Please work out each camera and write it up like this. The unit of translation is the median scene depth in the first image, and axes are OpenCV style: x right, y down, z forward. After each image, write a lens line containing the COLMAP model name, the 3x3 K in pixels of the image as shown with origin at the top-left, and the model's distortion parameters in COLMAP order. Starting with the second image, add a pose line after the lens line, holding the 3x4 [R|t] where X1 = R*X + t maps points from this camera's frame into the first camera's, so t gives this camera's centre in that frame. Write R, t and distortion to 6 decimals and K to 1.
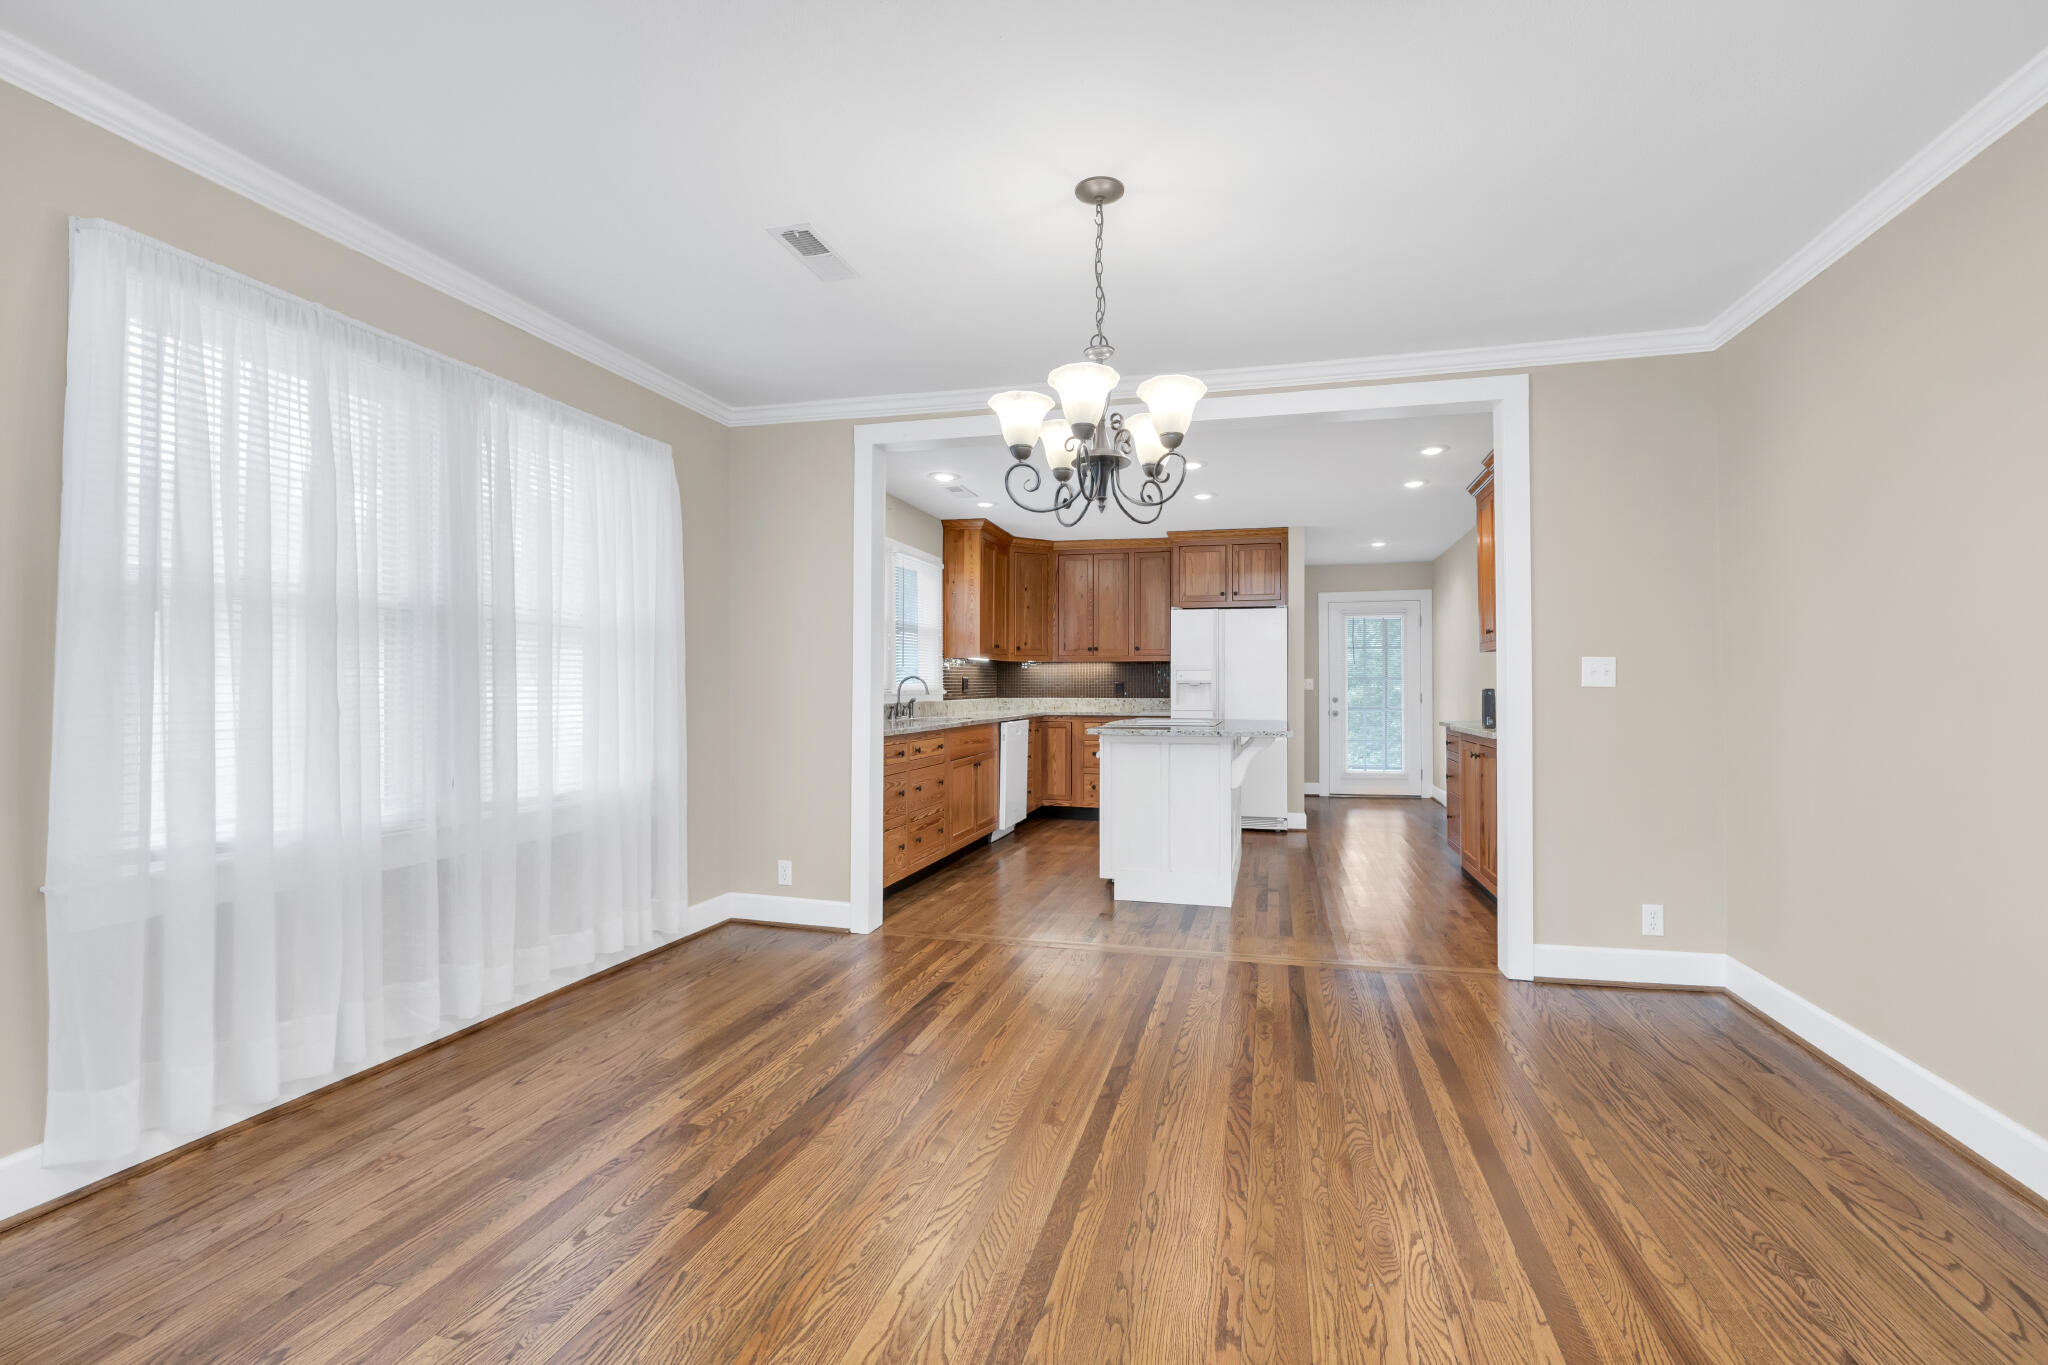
lens RADIAL K [[906.6, 0, 1032.1], [0, 906.6, 680.6], [0, 0, 1]] dist [-0.001853, -0.000297]
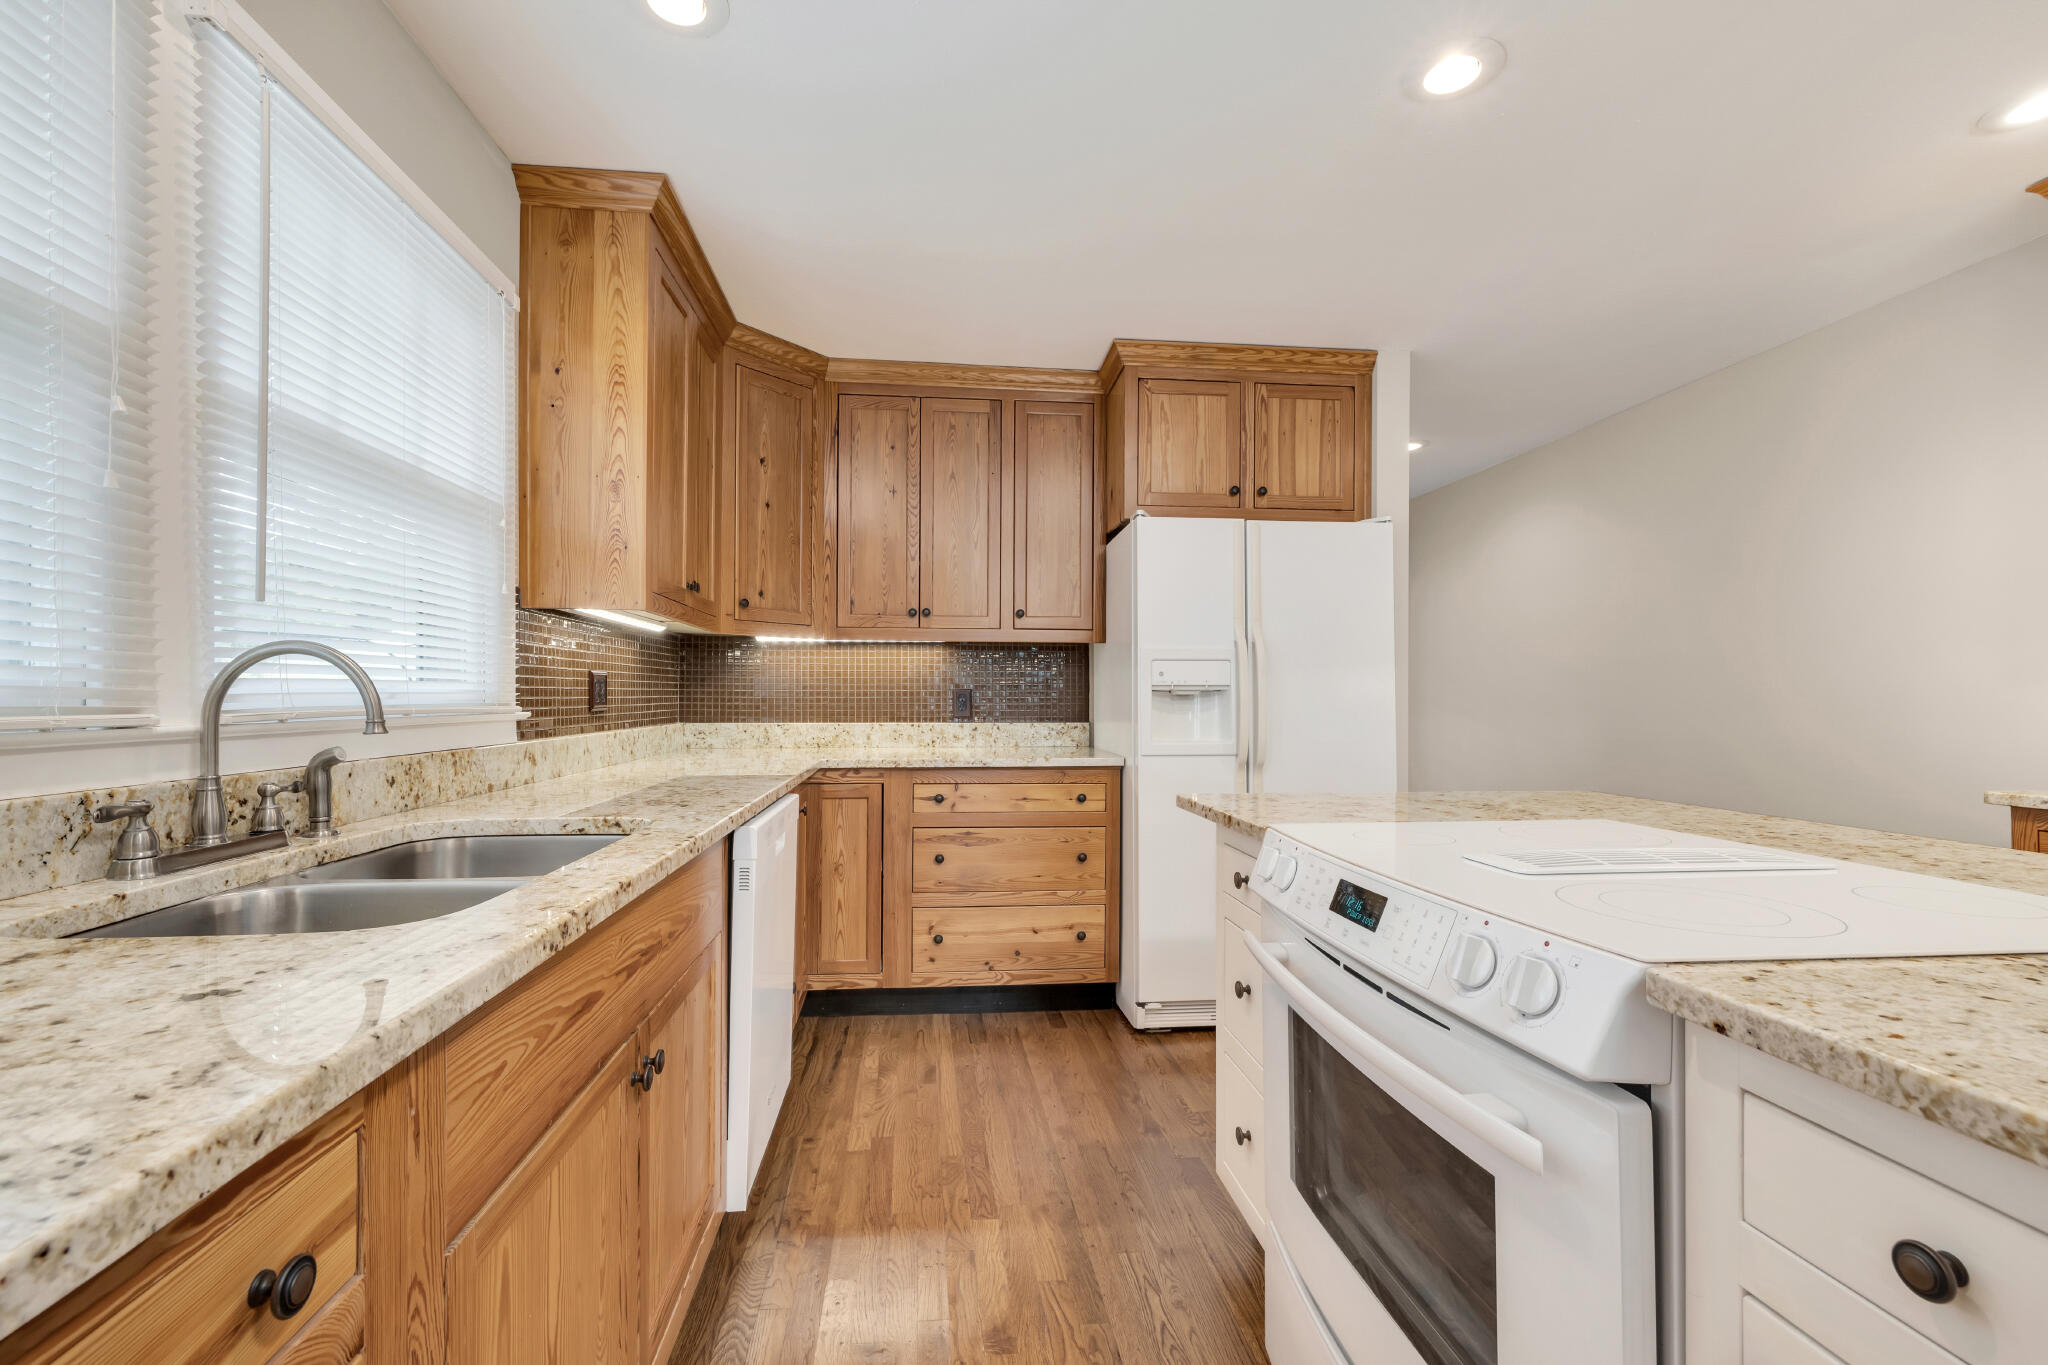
lens RADIAL K [[885.7, 0, 1024.0], [0, 885.7, 682.5], [0, 0, 1]] dist [0.028315, -0.000065]
pose [[0.930551, 0.005502, 0.366120, -0.046649], [-0.000465, 0.999904, -0.013845, 0.005669], [-0.366161, 0.012714, 0.930465, 0.622117]]
